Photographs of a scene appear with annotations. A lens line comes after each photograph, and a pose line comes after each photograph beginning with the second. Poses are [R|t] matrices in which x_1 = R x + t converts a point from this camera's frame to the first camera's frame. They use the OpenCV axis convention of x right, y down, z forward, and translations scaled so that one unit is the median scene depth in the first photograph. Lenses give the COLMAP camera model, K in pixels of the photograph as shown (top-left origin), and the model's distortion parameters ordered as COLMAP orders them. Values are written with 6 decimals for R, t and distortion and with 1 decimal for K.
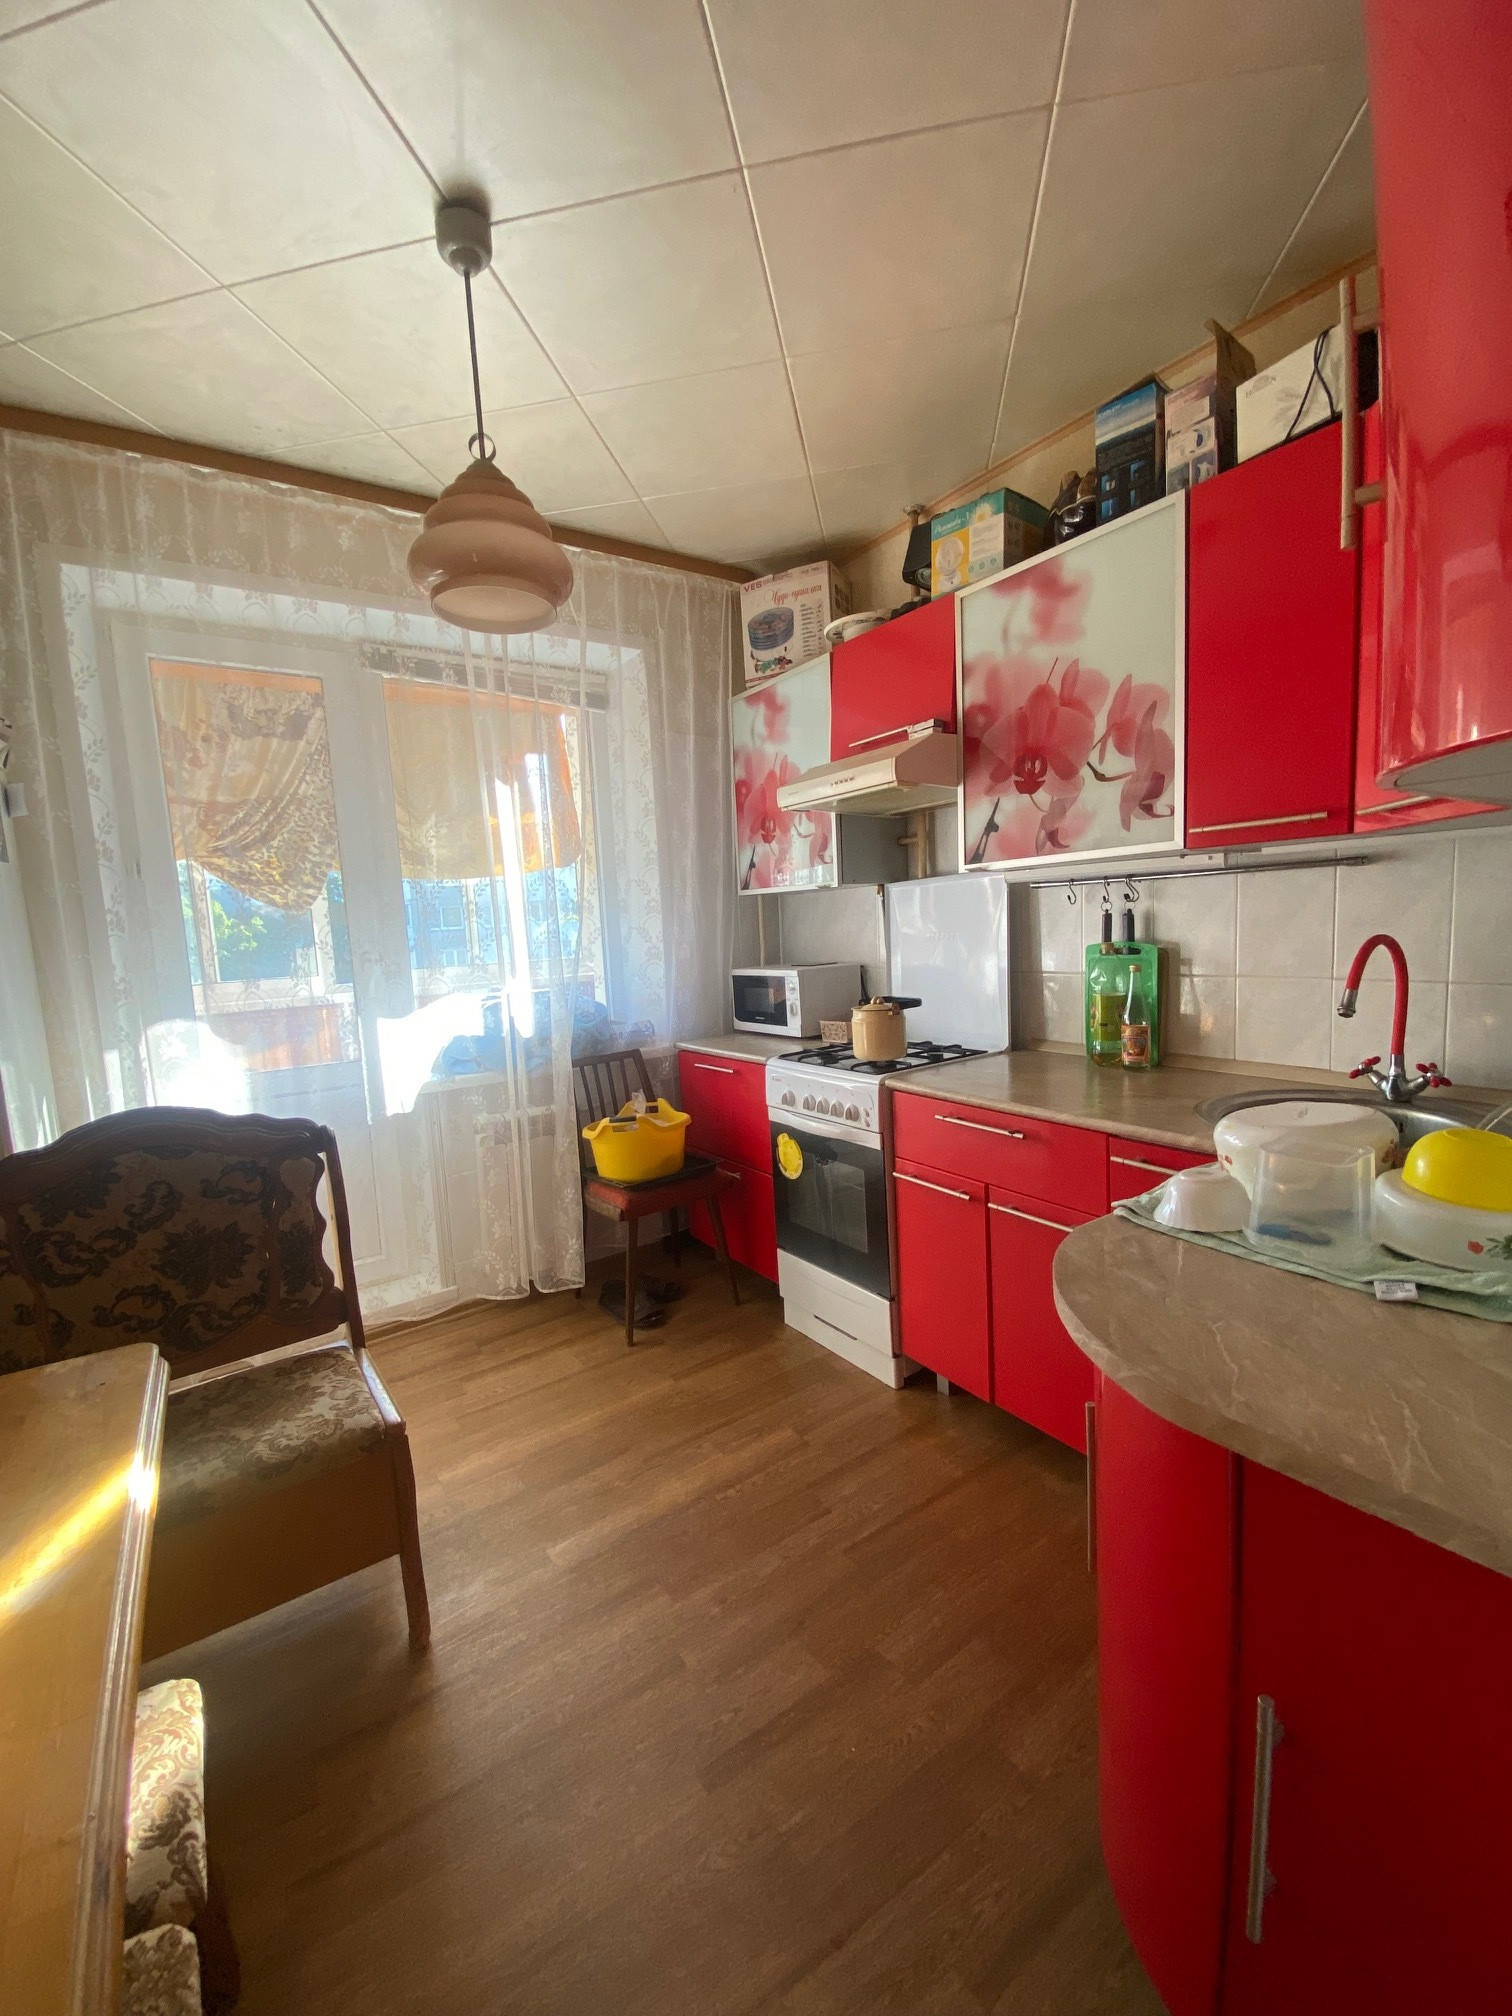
lens RADIAL K [[821.6, 0, 749.9], [0, 821.6, 1009.8], [0, 0, 1]] dist [0.000694, -0.000015]
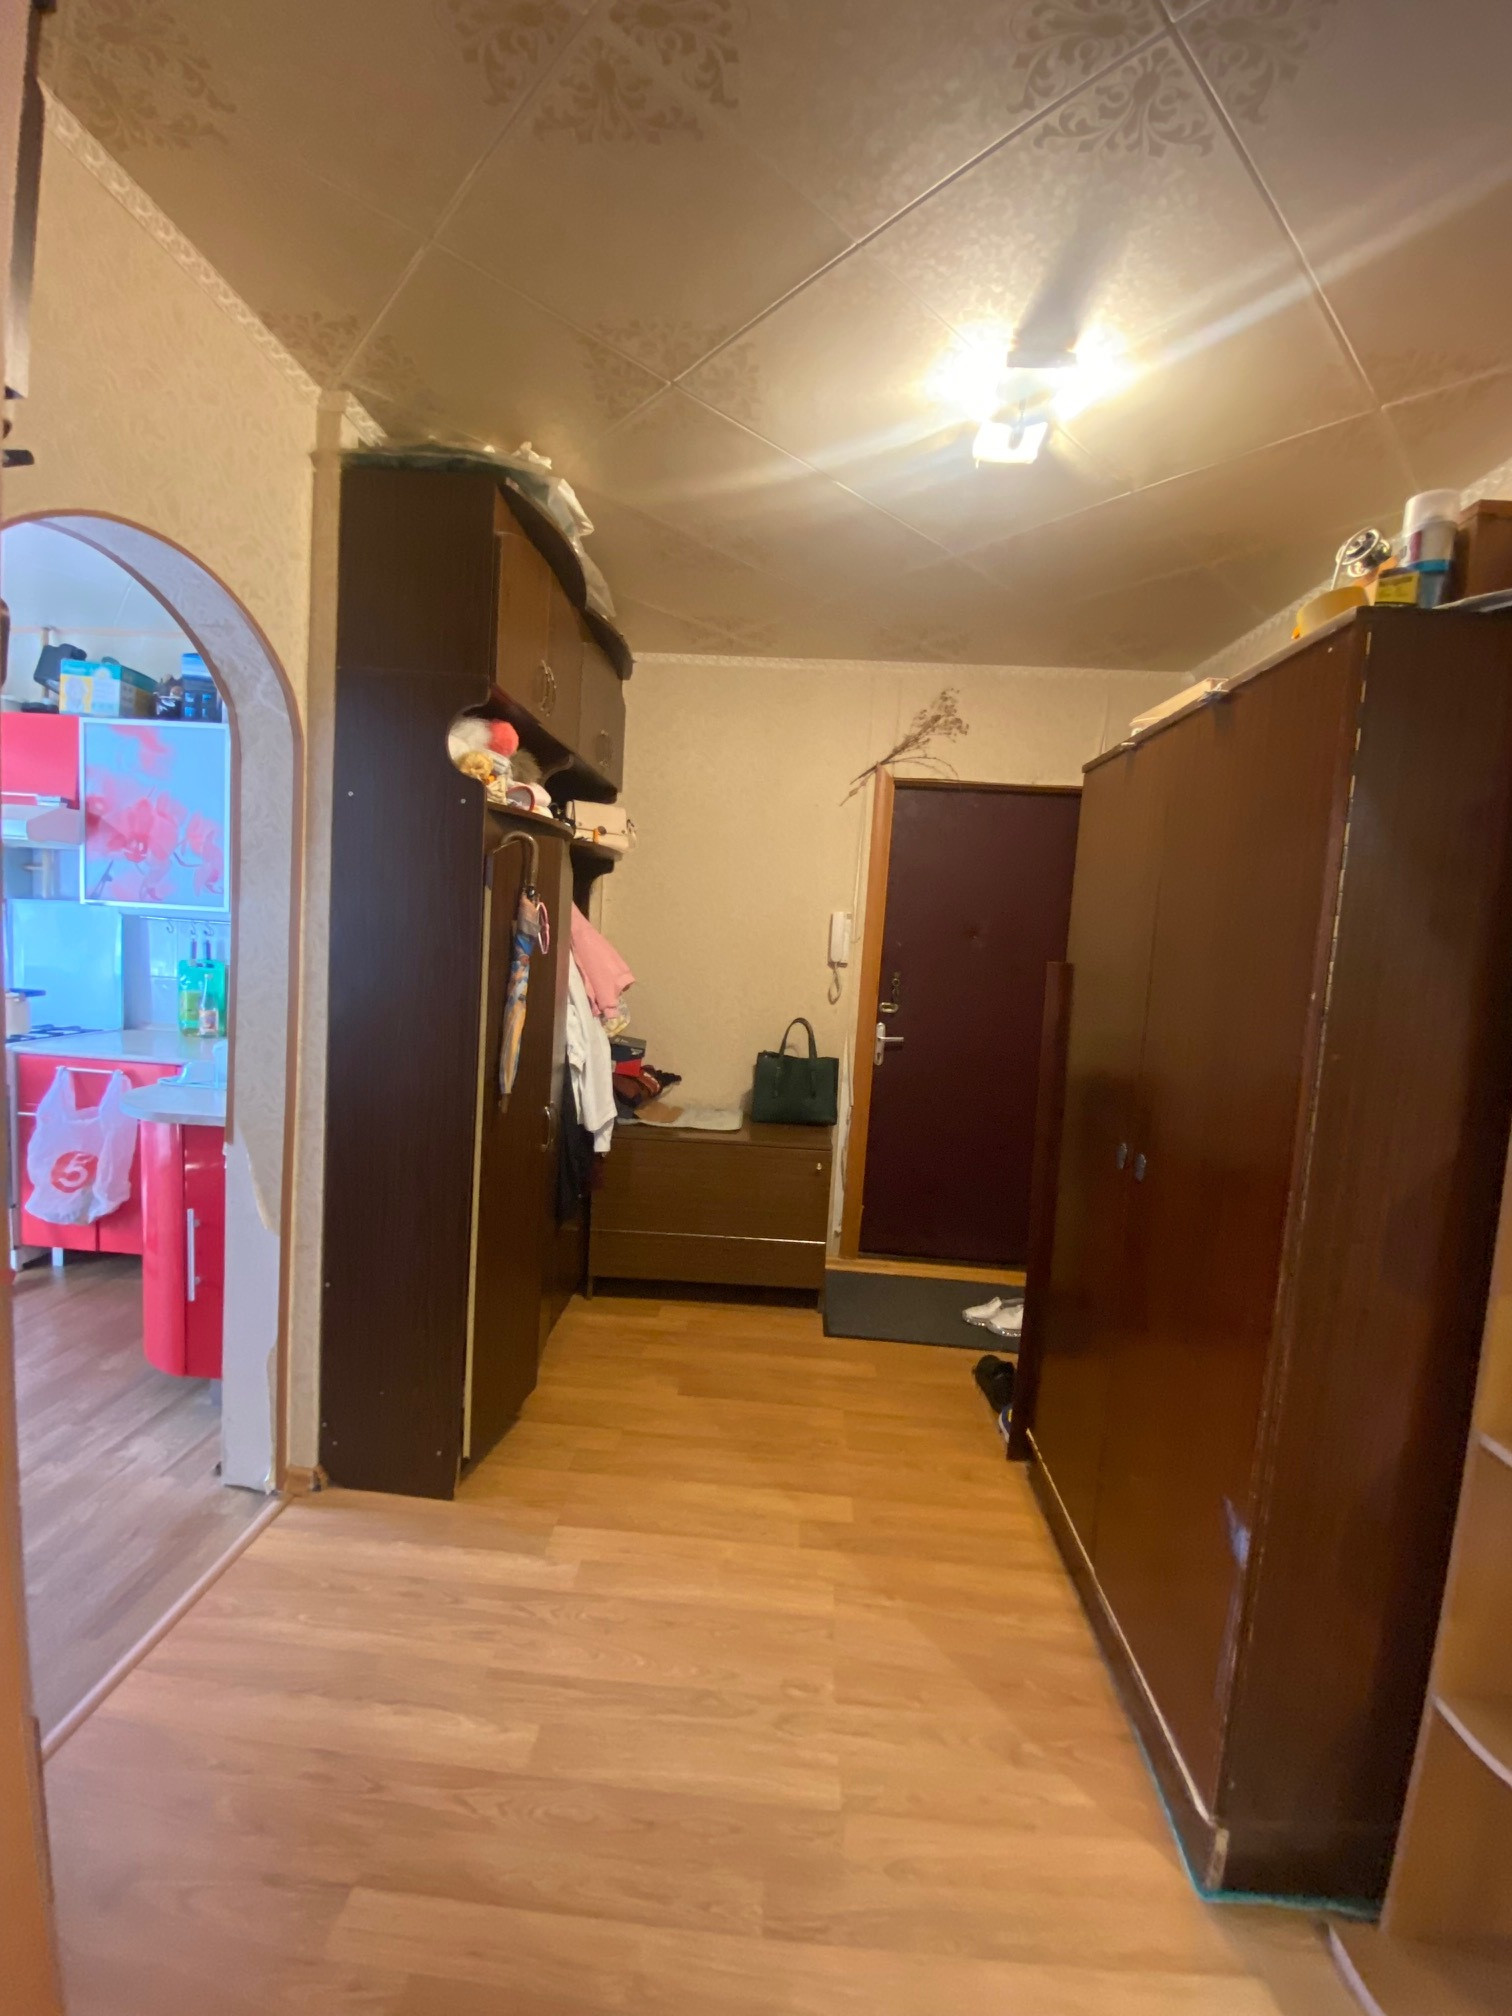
lens RADIAL K [[821.6, 0, 746.3], [0, 821.6, 1020.2], [0, 0, 1]] dist [0.000694, -0.000015]
pose [[0.606074, 0.019044, 0.795180, -0.191426], [-0.005037, 0.999785, -0.020105, 0.064714], [-0.795392, 0.008180, 0.606040, -0.854353]]
